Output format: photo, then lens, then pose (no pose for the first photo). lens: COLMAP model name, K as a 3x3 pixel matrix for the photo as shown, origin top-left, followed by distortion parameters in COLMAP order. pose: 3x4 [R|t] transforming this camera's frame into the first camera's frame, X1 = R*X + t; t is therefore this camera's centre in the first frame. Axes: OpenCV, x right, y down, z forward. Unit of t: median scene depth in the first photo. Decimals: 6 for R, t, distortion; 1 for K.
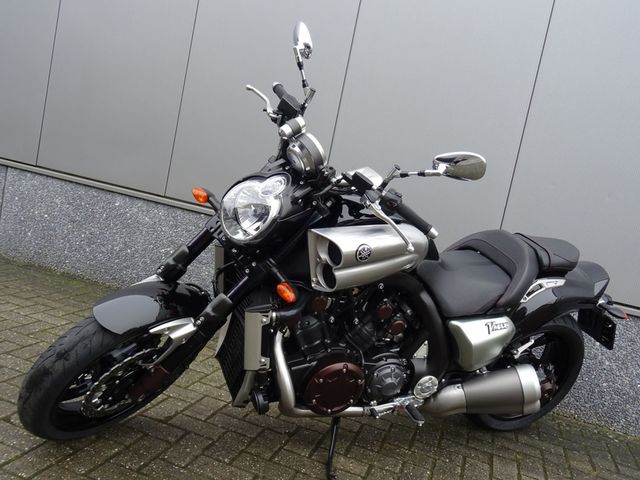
lens RADIAL K [[582.4, 0, 320.0], [0, 582.4, 240.0], [0, 0, 1]] dist [-0.001724, -0.001708]
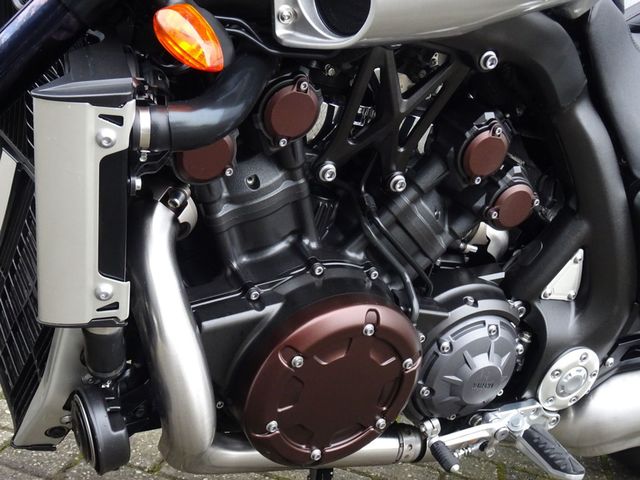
lens RADIAL K [[941.7, 0, 320.0], [0, 941.7, 240.0], [0, 0, 1]] dist [-0.011948, -0.024094]
pose [[0.994042, -0.002756, 0.108960, -0.039659], [-0.005809, 0.996920, 0.078210, 0.130894], [-0.108840, -0.078377, 0.990965, 0.479384]]
